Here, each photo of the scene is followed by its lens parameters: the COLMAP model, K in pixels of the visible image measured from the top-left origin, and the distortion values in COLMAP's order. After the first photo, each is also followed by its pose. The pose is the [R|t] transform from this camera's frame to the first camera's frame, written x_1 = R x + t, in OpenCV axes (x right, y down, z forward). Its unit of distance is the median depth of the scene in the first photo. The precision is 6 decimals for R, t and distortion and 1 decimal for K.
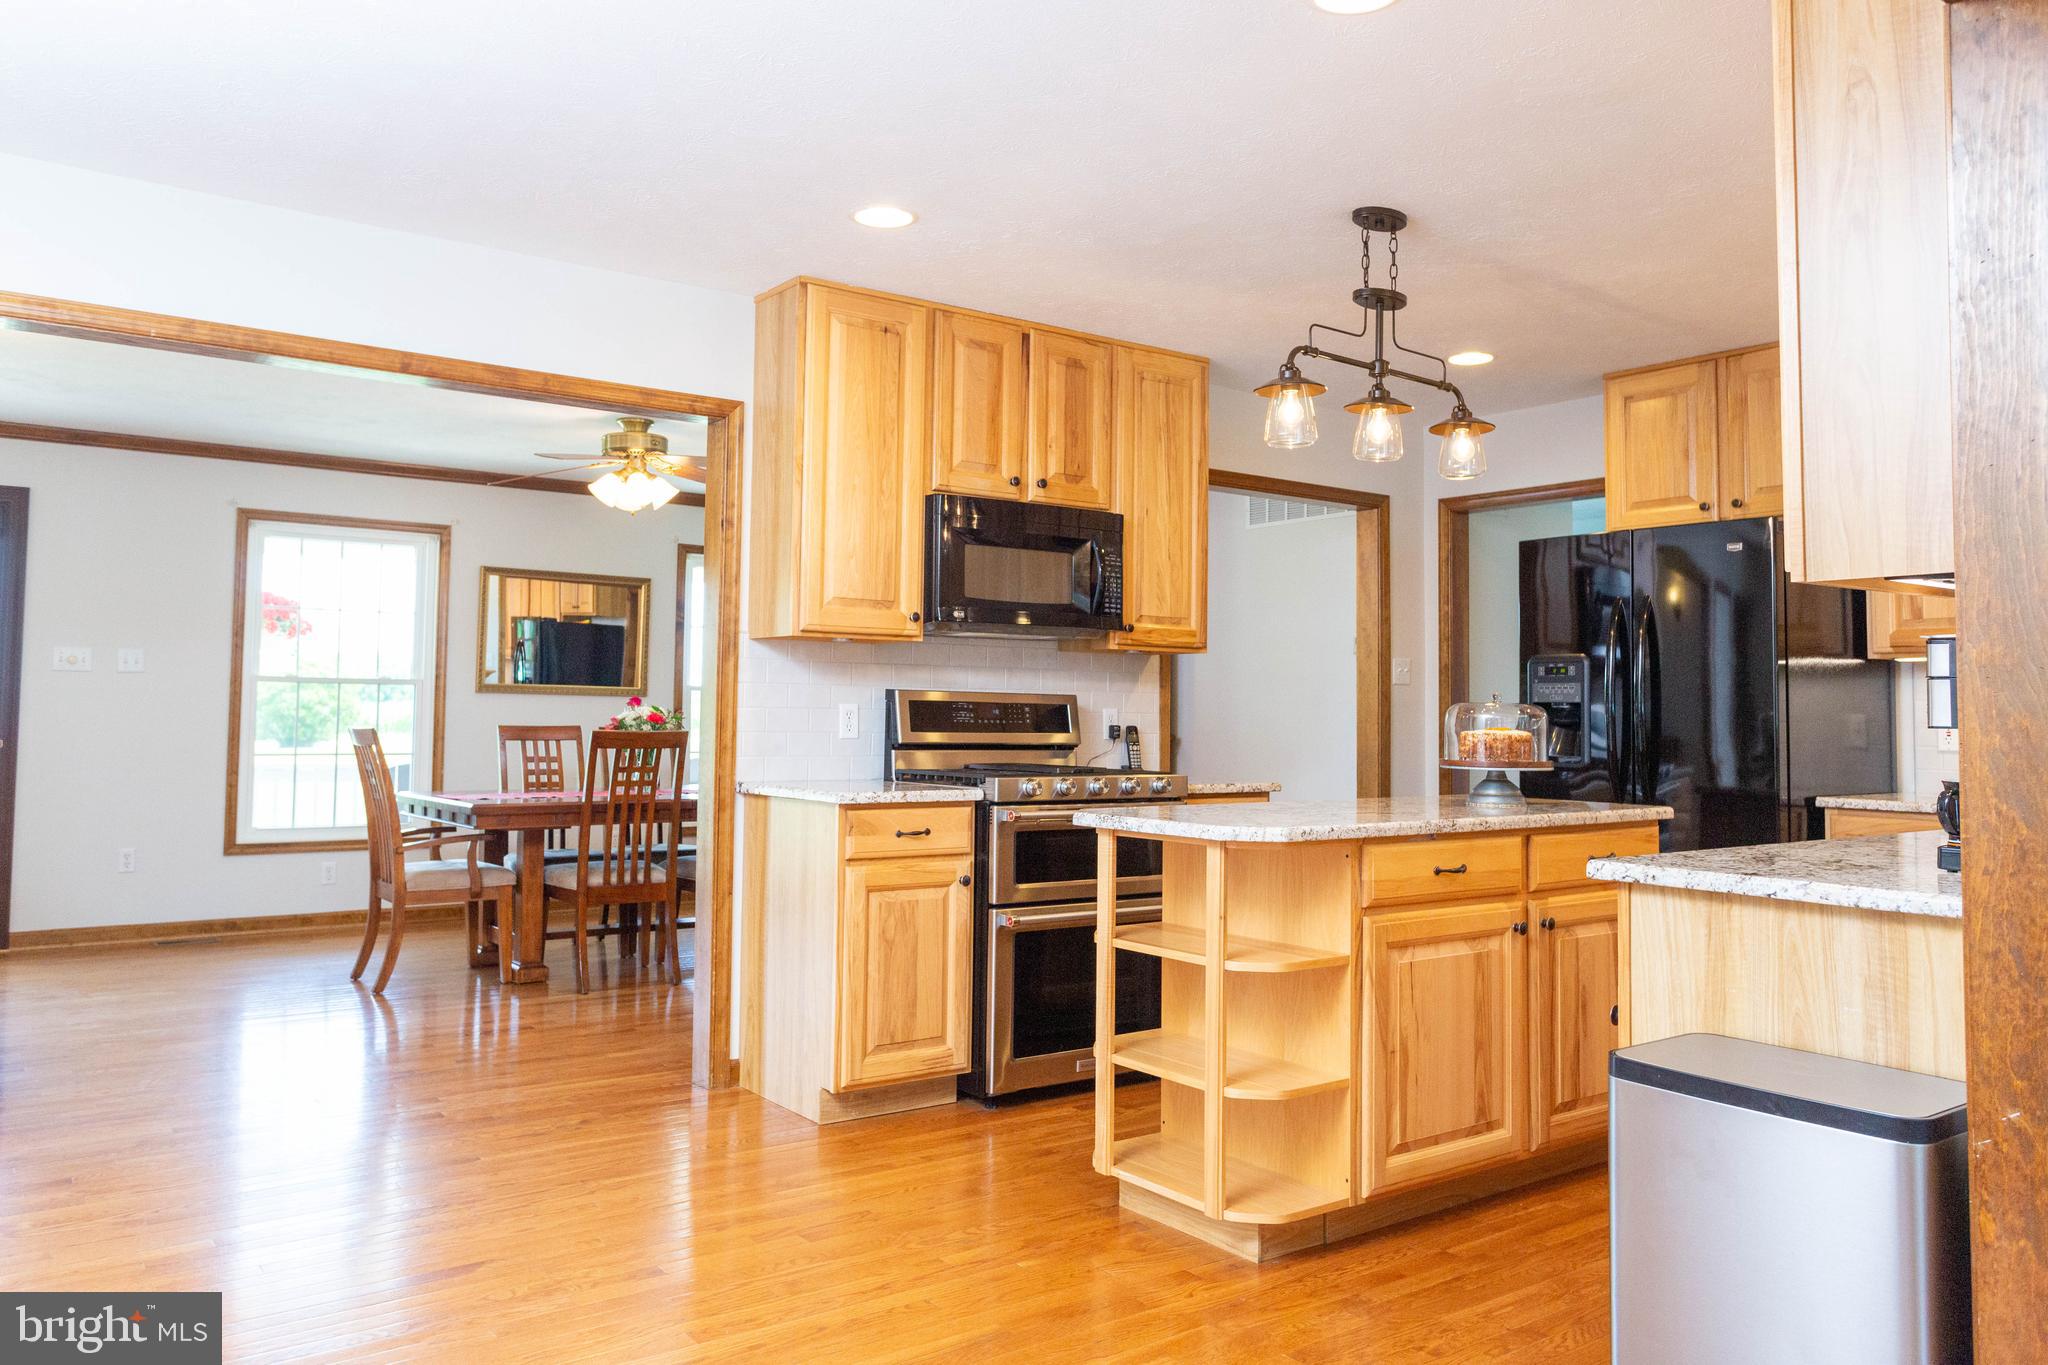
lens RADIAL K [[1501.7, 0, 1024.1], [0, 1501.7, 673.1], [0, 0, 1]] dist [-0.000522, 0.000062]
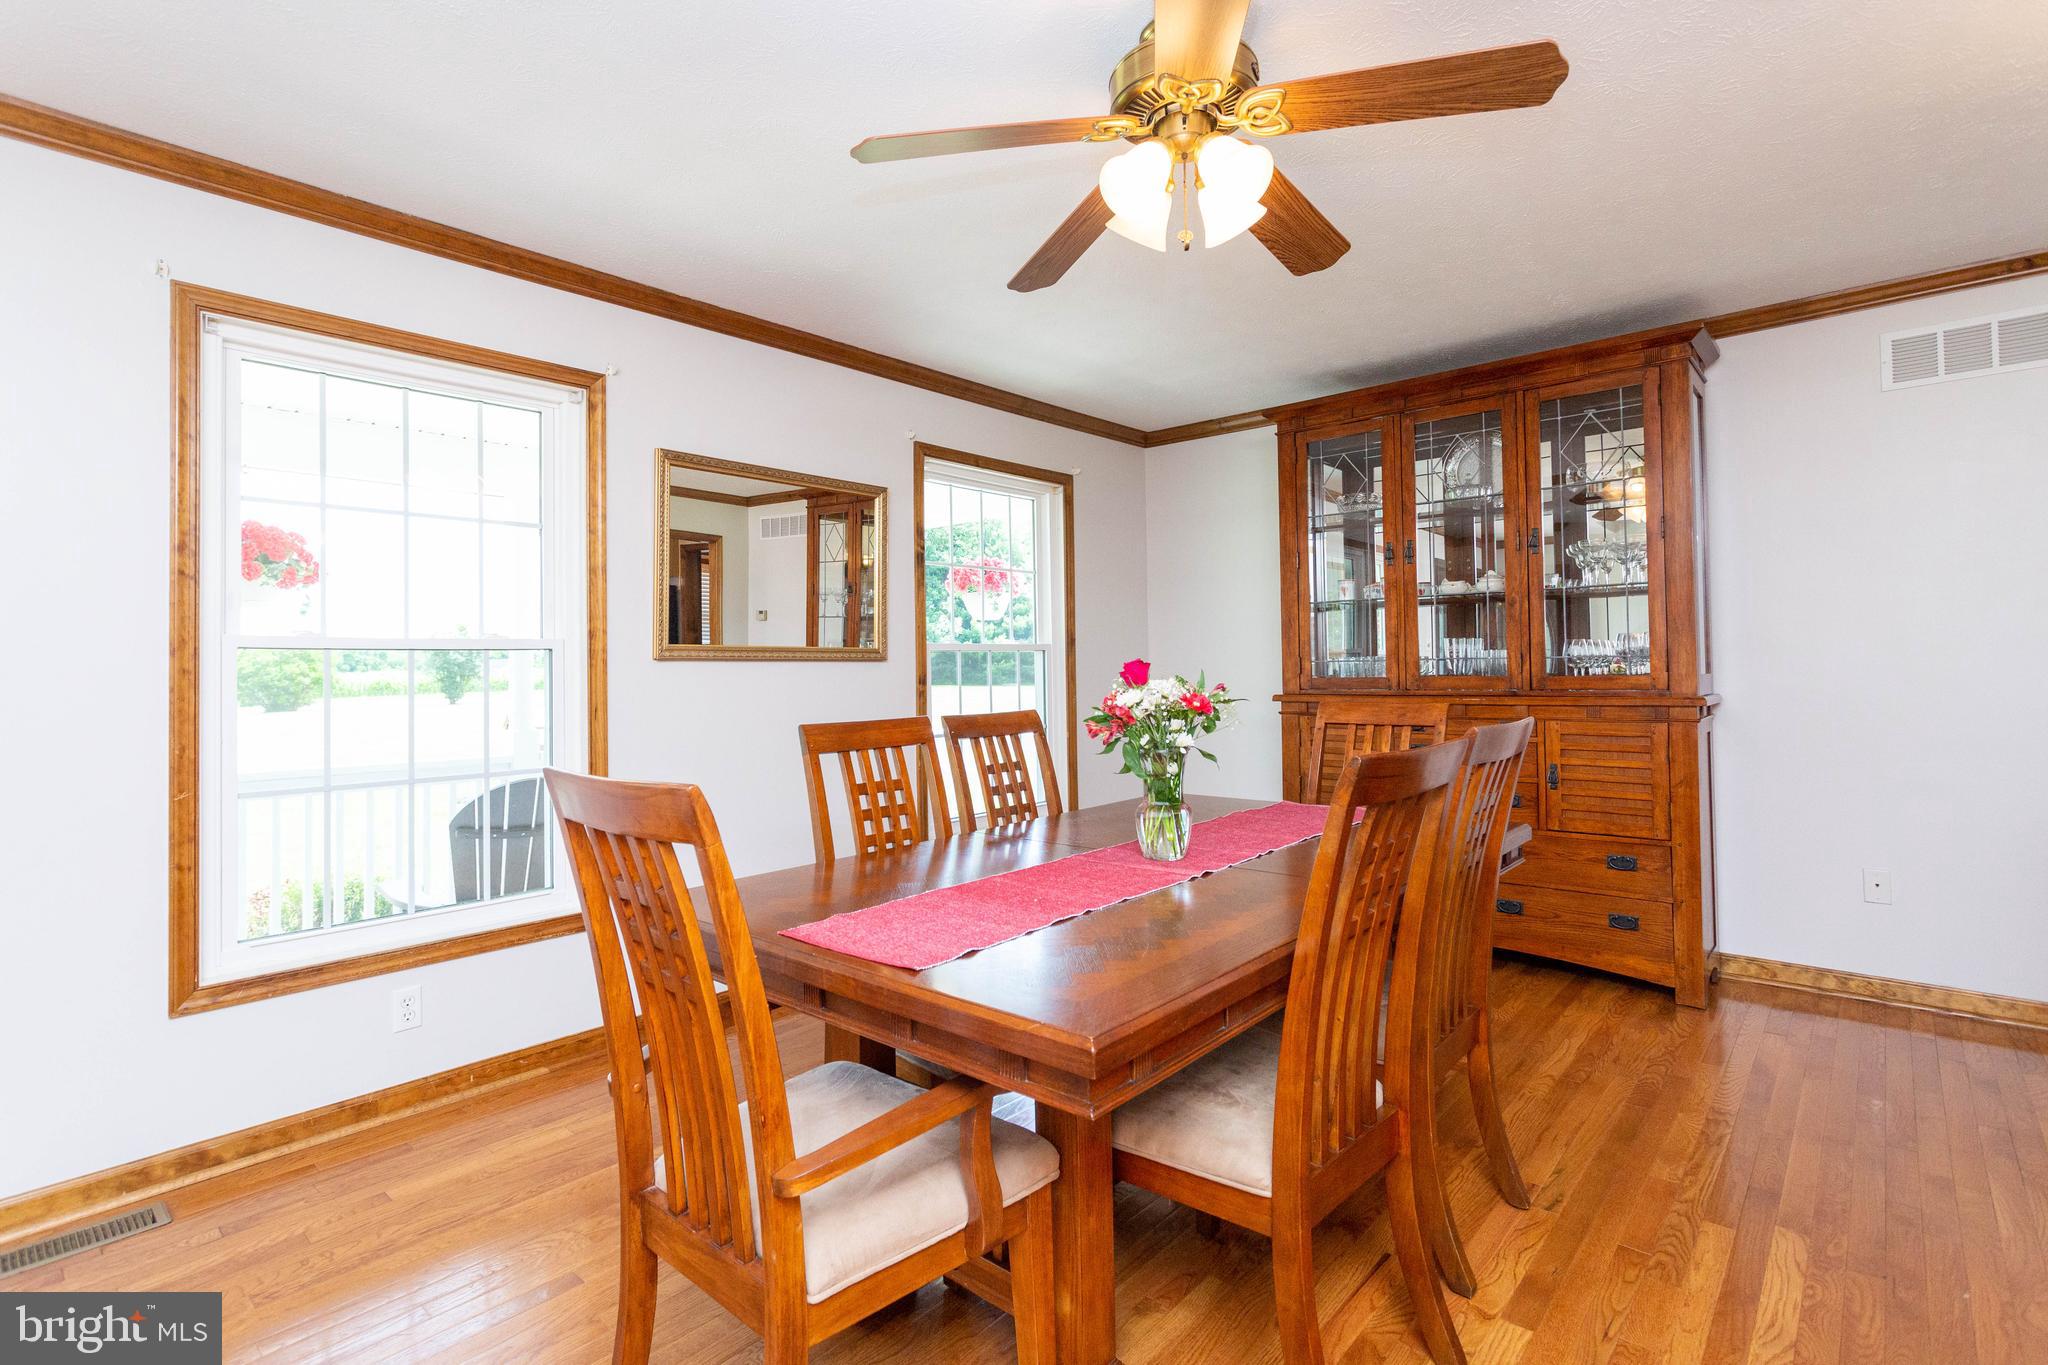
lens RADIAL K [[980.7, 0, 1027.3], [0, 980.7, 673.3], [0, 0, 1]] dist [-0.002965, 0.004807]
pose [[0.979384, -0.023357, 0.200651, -0.327728], [0.016807, 0.999271, 0.034287, 0.007989], [-0.201305, -0.030208, 0.979063, 0.645348]]
